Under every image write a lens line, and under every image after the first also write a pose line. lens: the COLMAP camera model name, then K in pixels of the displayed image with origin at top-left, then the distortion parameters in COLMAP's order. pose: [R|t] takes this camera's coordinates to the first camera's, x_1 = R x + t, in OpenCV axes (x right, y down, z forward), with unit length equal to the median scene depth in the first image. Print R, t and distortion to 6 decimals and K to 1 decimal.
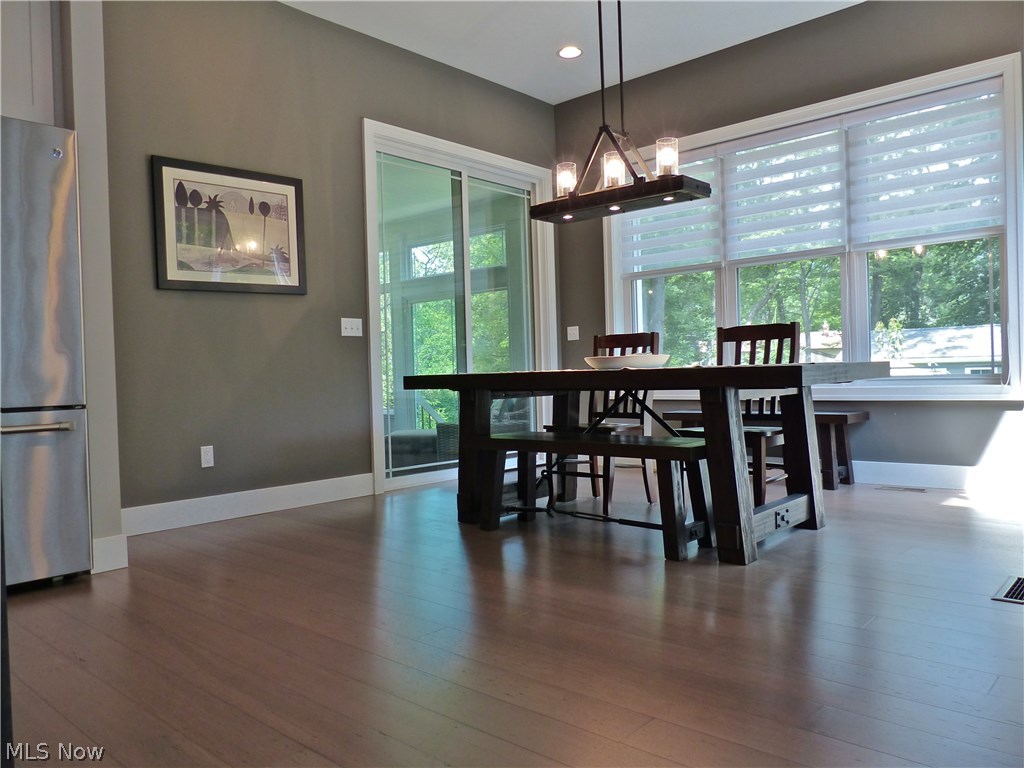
lens RADIAL K [[771.4, 0, 511.4], [0, 771.4, 381.8], [0, 0, 1]] dist [-0.030166, 0.024021]
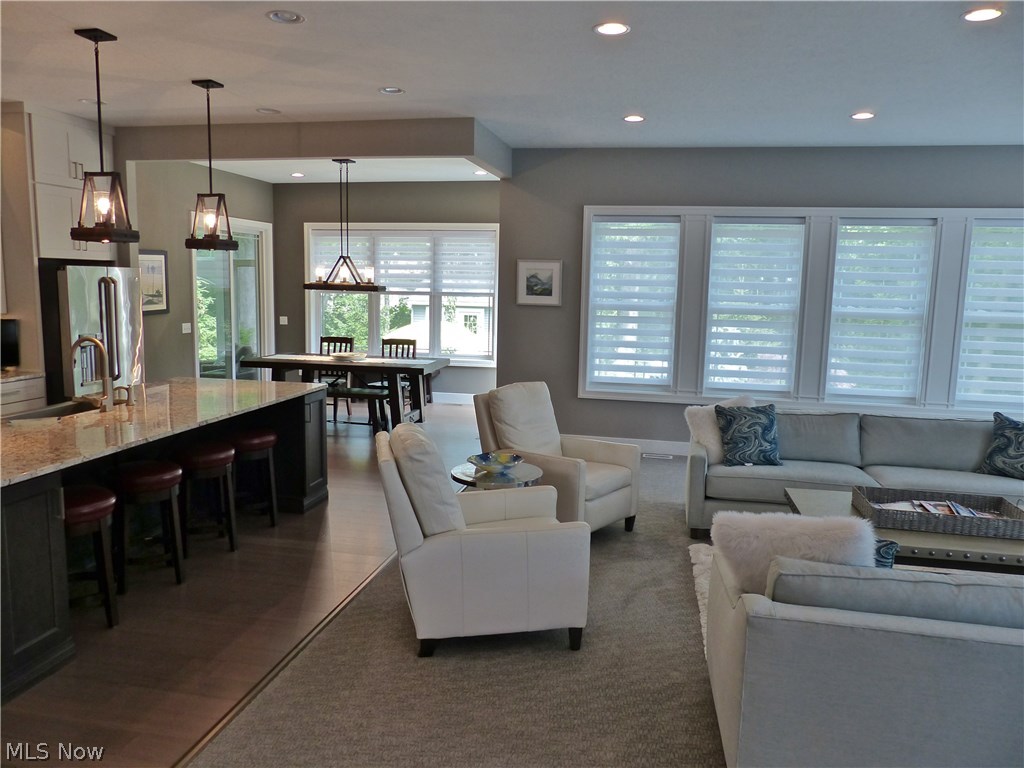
lens RADIAL K [[771.4, 0, 513.5], [0, 771.4, 390.0], [0, 0, 1]] dist [-0.030166, 0.024021]
pose [[0.853588, -0.027691, 0.520213, -0.536432], [-0.036848, 0.992876, 0.113312, -0.172704], [-0.519644, -0.115891, 0.846486, -1.047606]]
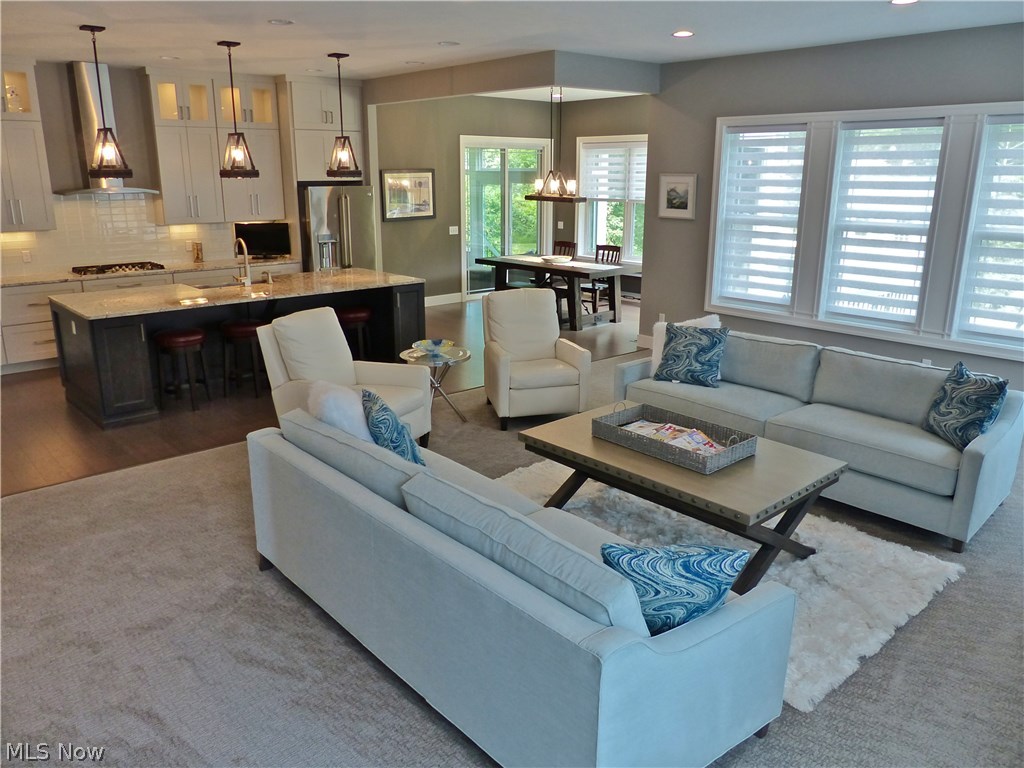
lens RADIAL K [[771.4, 0, 511.9], [0, 771.4, 391.0], [0, 0, 1]] dist [-0.030166, 0.024021]
pose [[0.994720, 0.056261, -0.085833, 0.210690], [-0.031765, 0.964059, 0.263784, -0.239918], [0.097589, -0.259665, 0.960755, -1.457142]]
